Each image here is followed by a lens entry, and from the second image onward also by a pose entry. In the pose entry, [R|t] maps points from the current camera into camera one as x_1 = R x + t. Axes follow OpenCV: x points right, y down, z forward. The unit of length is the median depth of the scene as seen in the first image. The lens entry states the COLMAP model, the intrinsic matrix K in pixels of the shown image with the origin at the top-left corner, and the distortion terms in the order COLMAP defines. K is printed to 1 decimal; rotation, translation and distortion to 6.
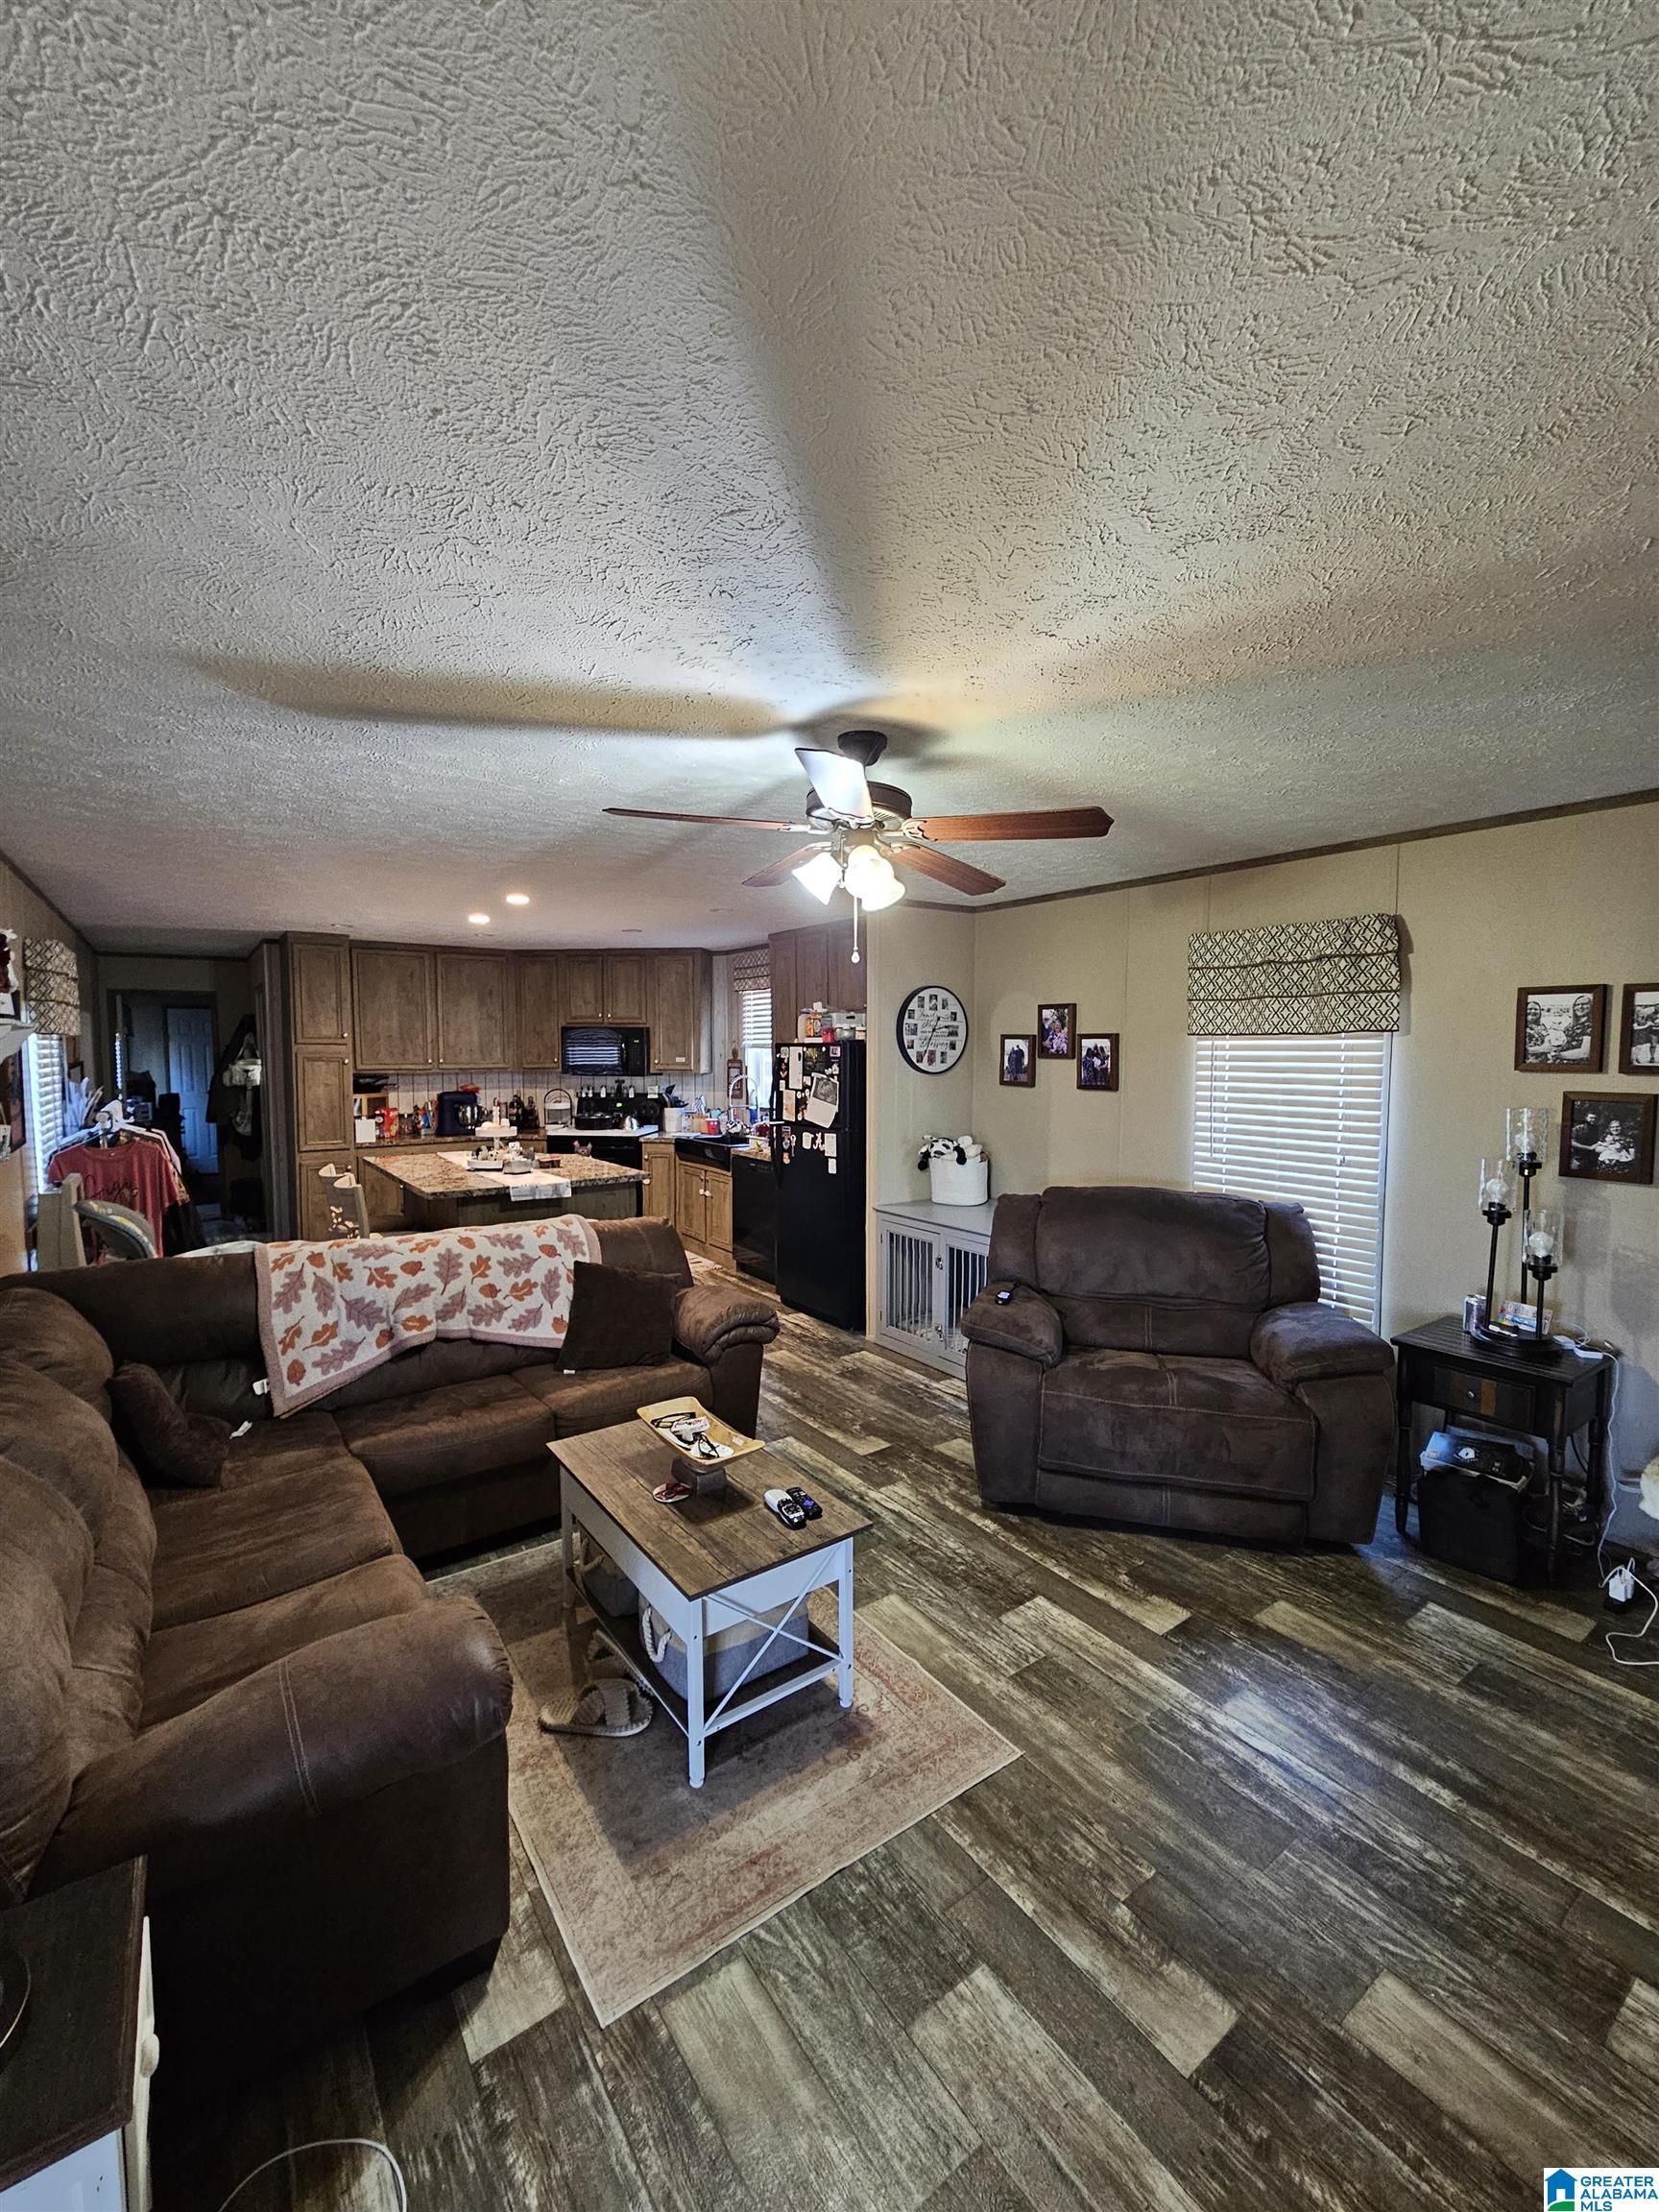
lens RADIAL K [[904.9, 0, 834.7], [0, 904.9, 1111.5], [0, 0, 1]] dist [0.001545, -0.000259]
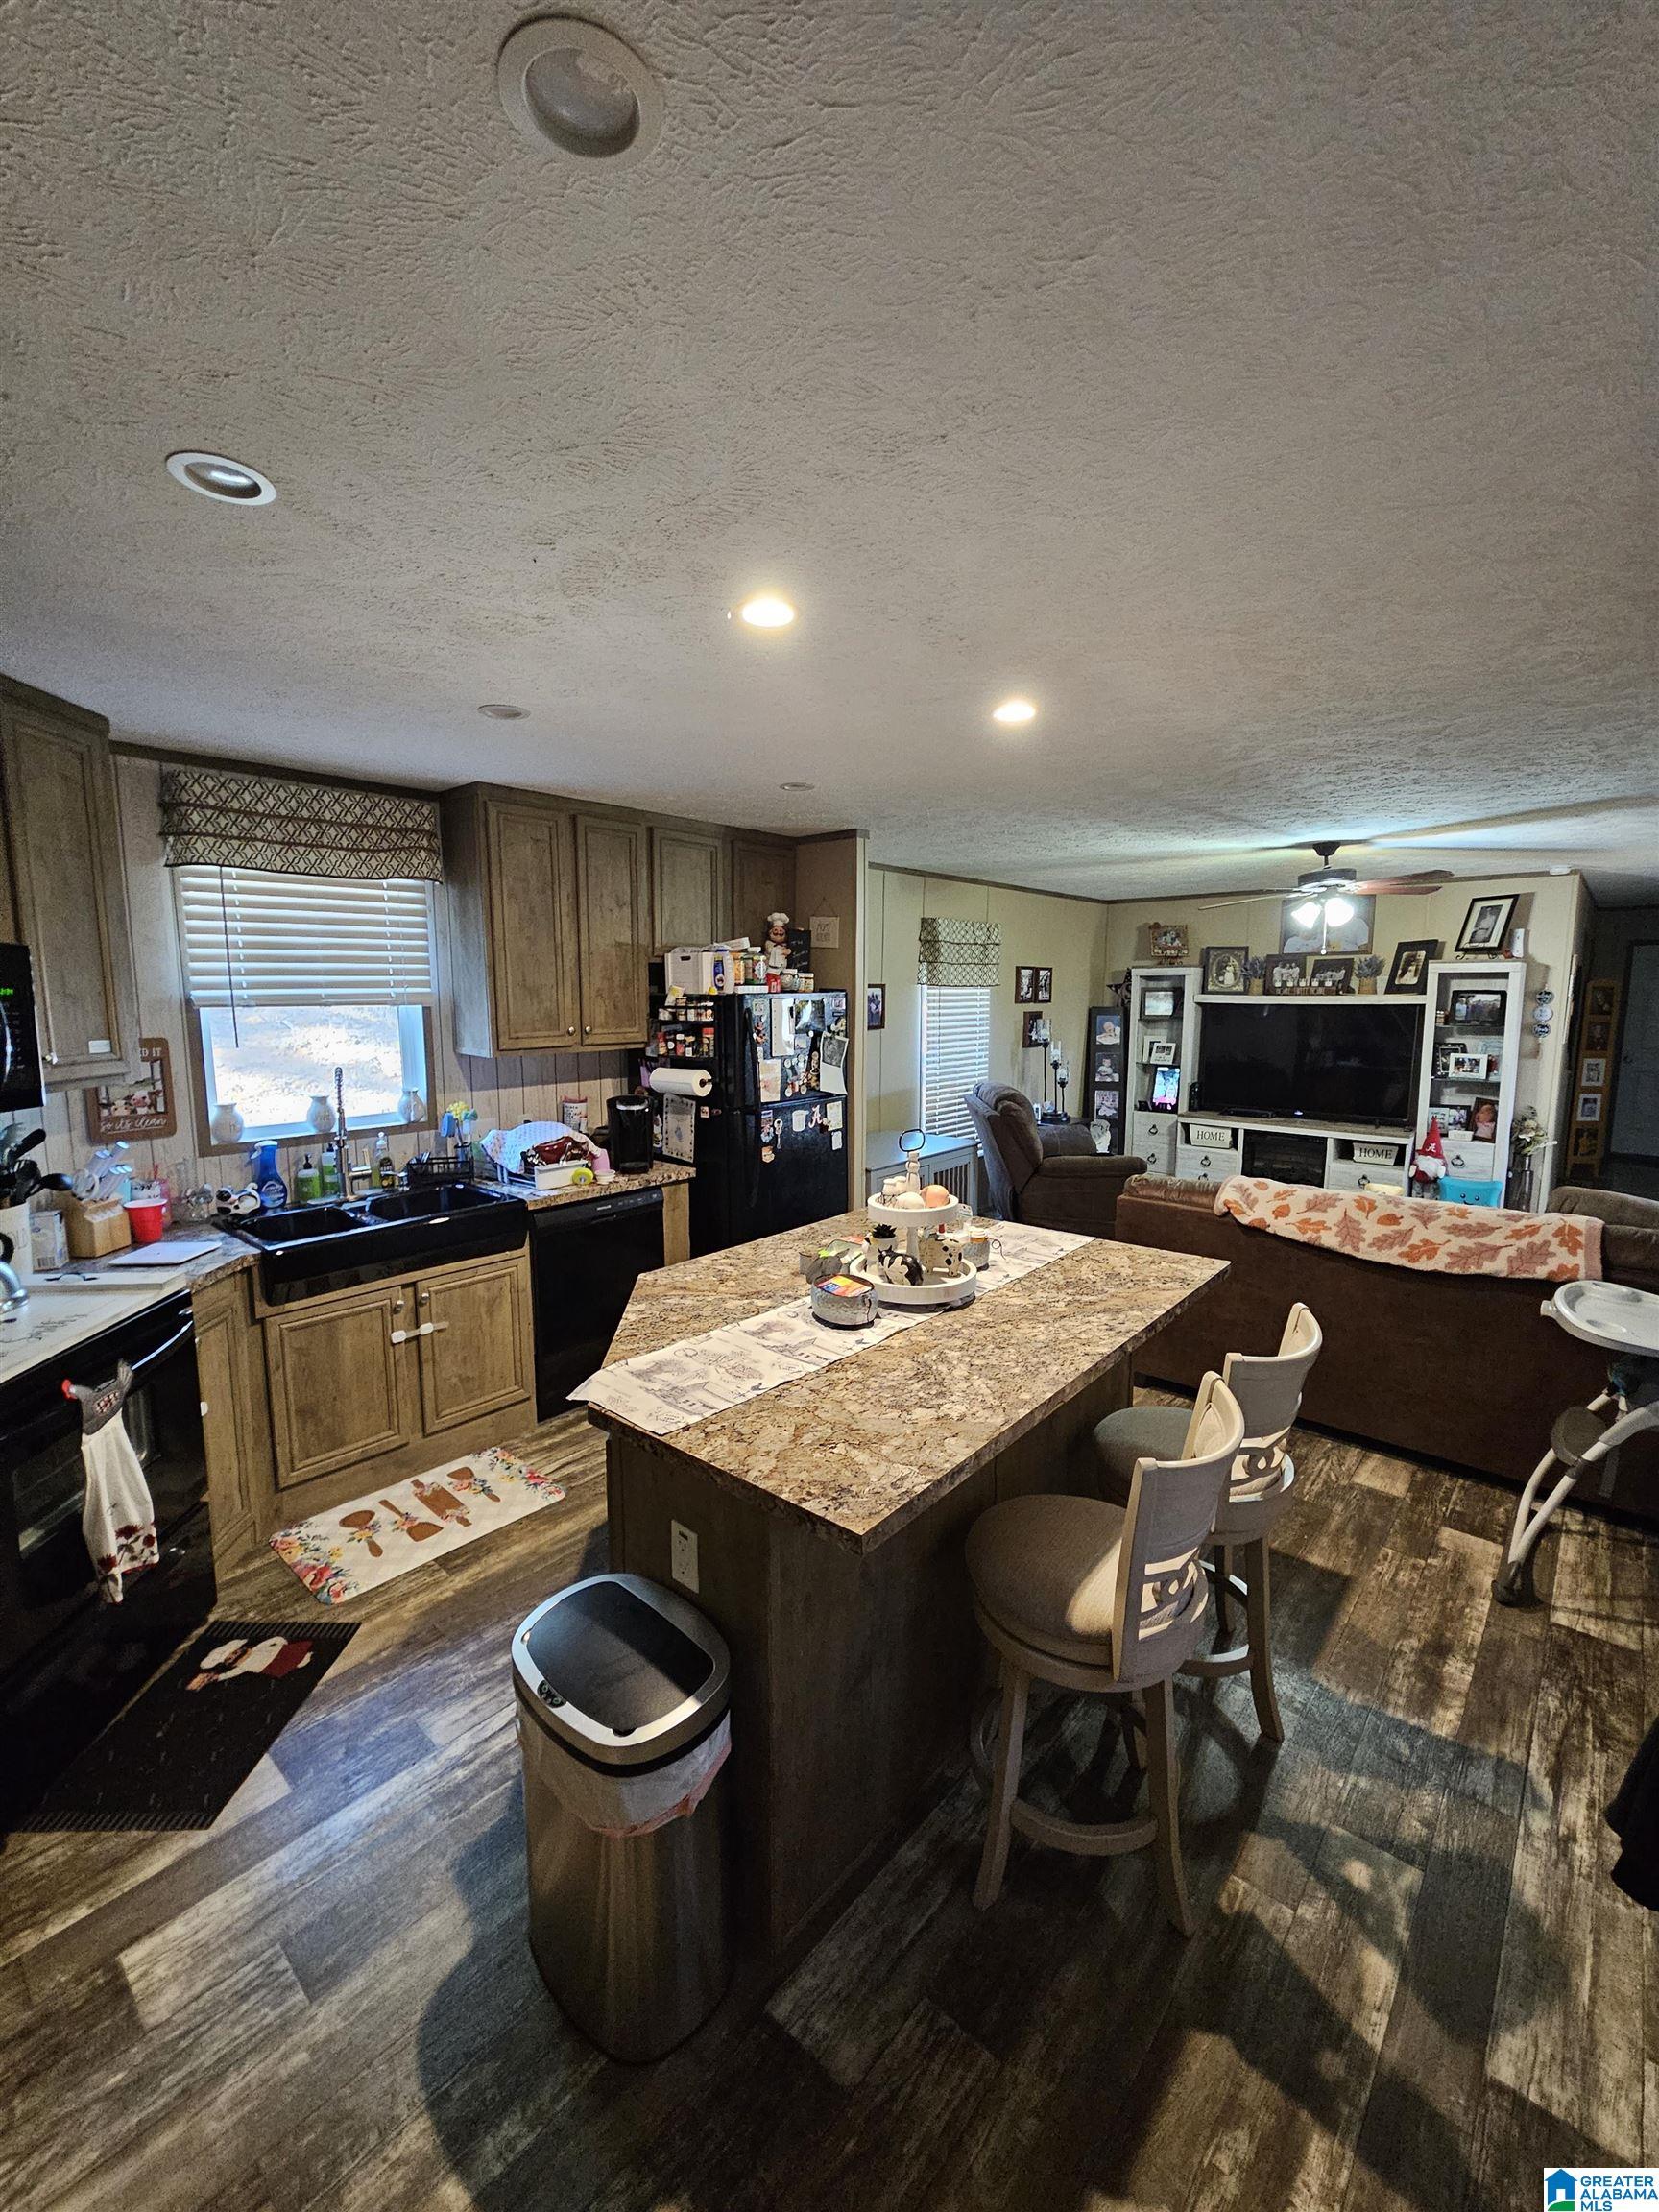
lens RADIAL K [[904.9, 0, 834.7], [0, 904.9, 1111.5], [0, 0, 1]] dist [0.001545, -0.000259]
pose [[-0.220890, -0.134954, 0.965917, -0.772010], [0.070976, 0.985530, 0.153925, -0.090950], [-0.972713, 0.102557, -0.208115, 1.117819]]
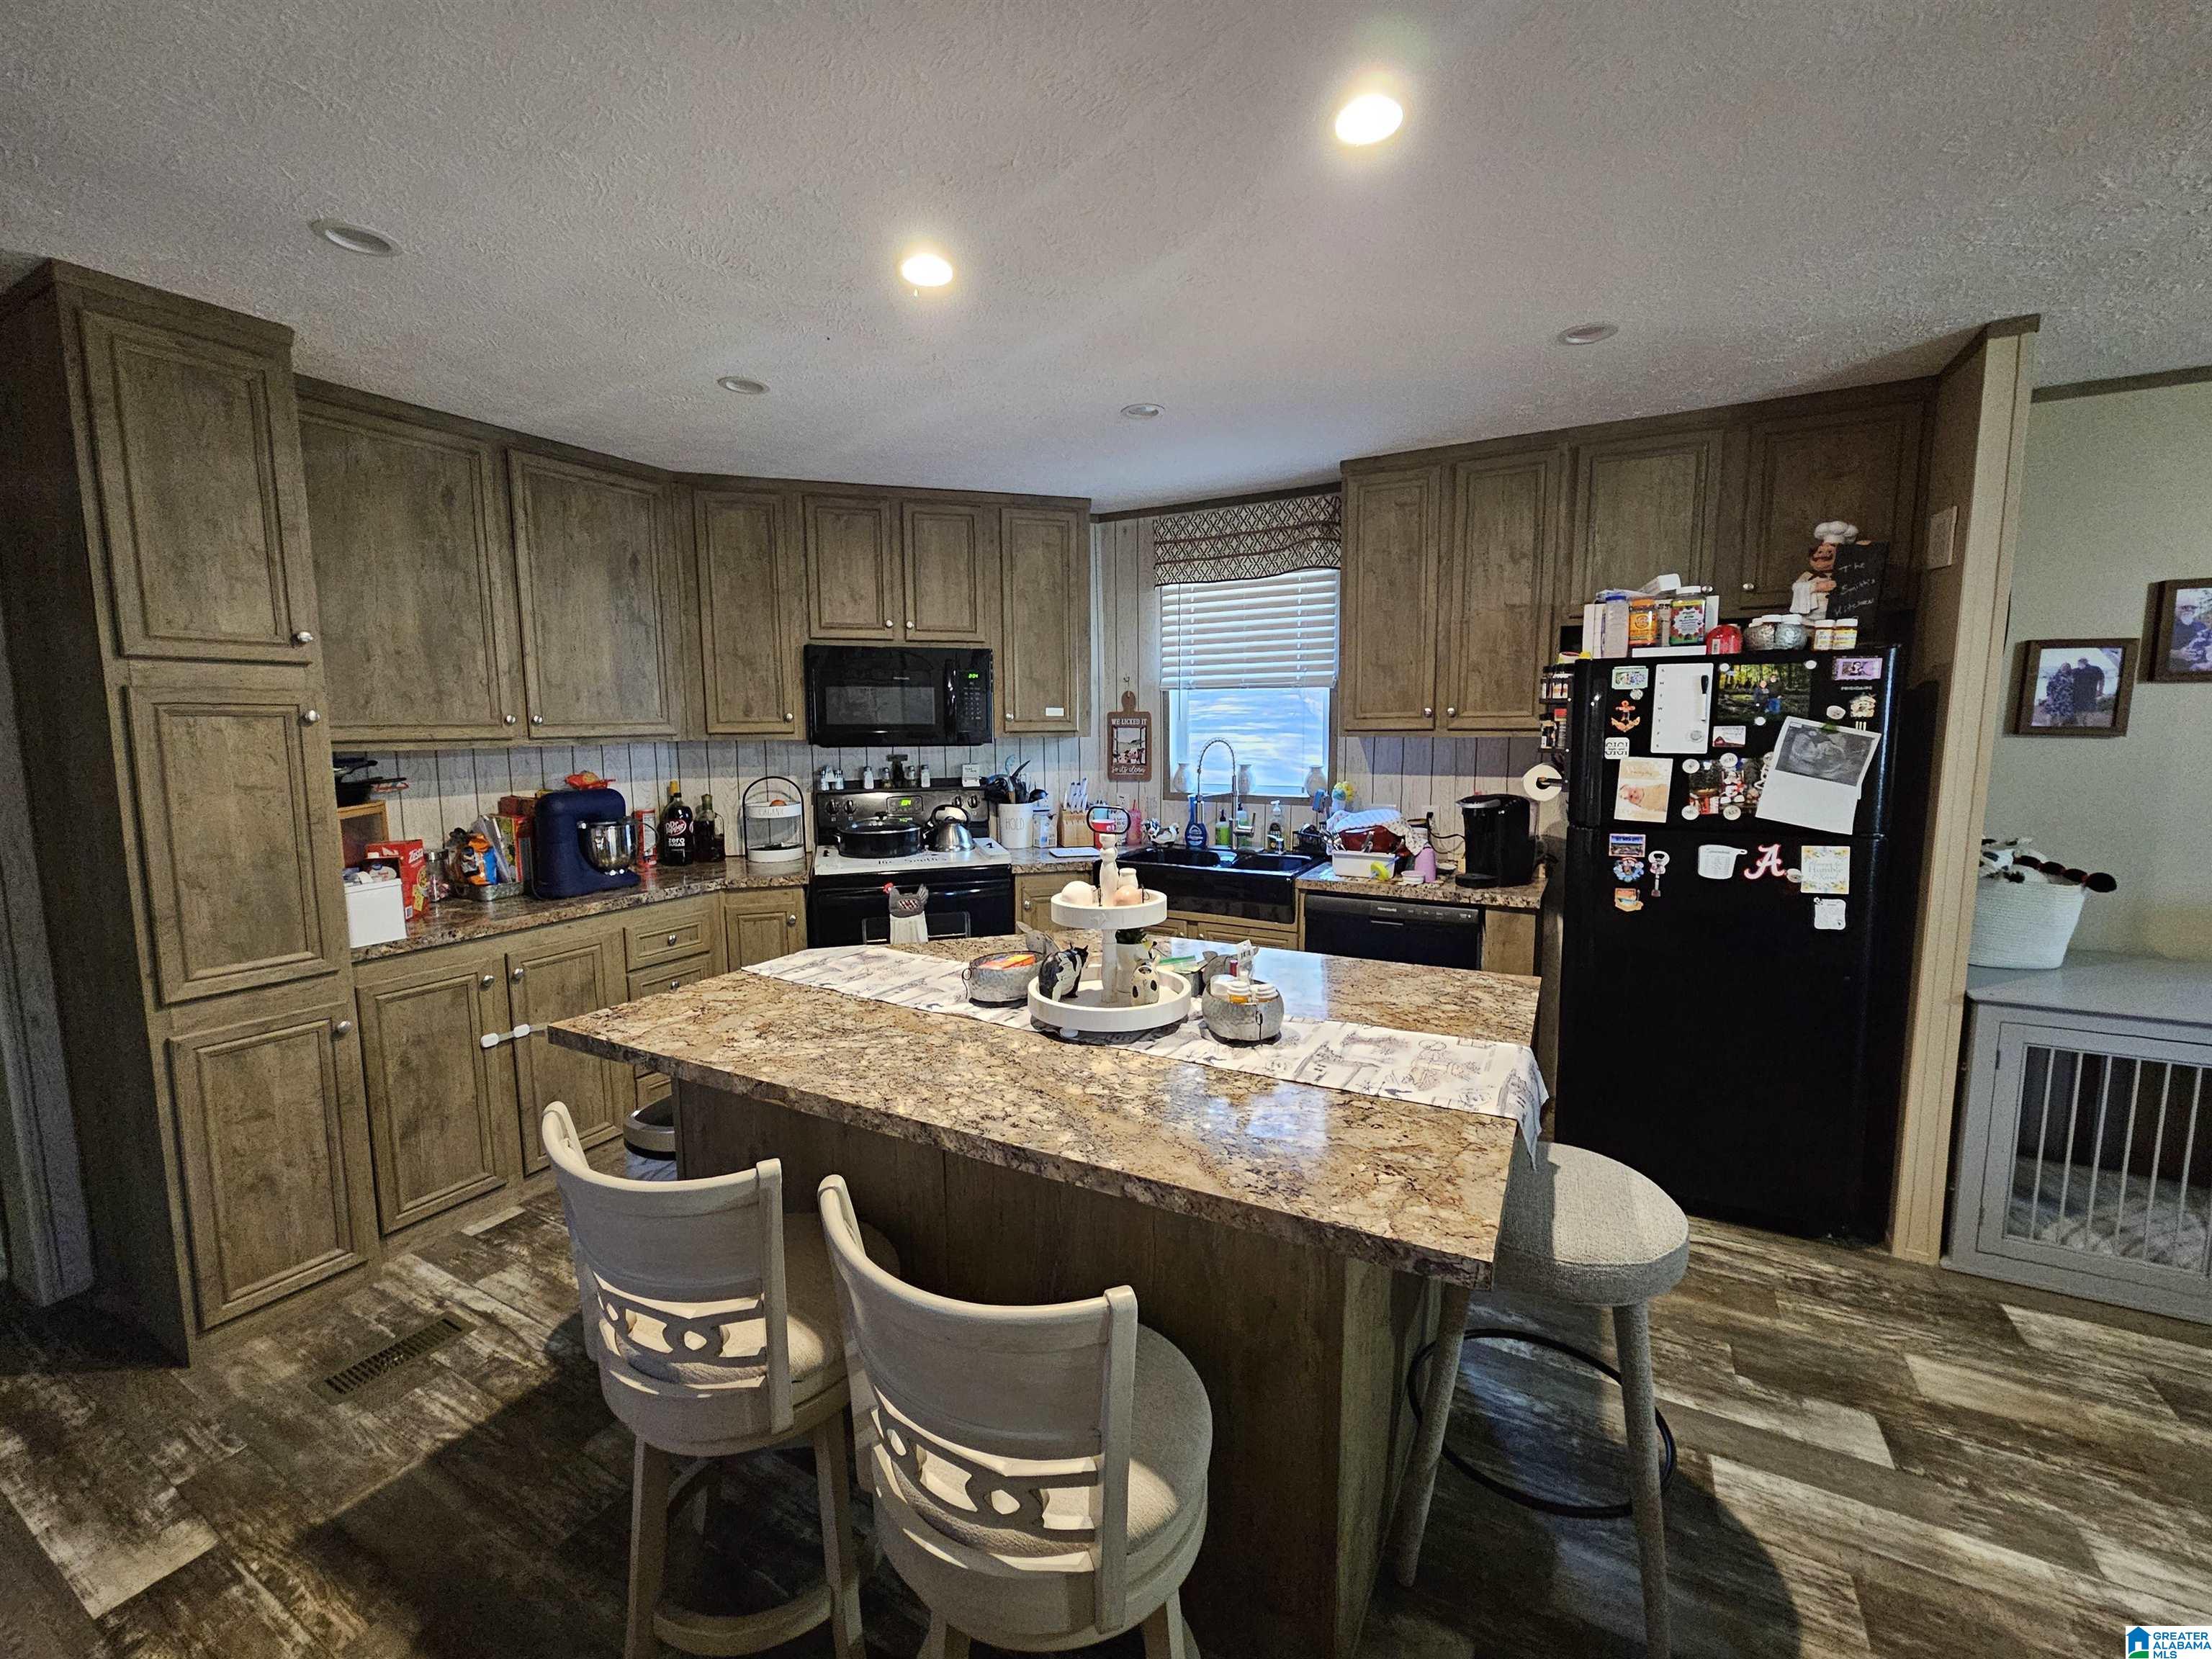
lens RADIAL K [[904.9, 0, 1108.4], [0, 904.9, 821.8], [0, 0, 1]] dist [0.001545, -0.000259]
pose [[0.903714, -0.059044, 0.424046, -0.512963], [0.041142, 0.997838, 0.051259, -0.025983], [-0.426155, -0.028878, 0.904189, 0.699800]]
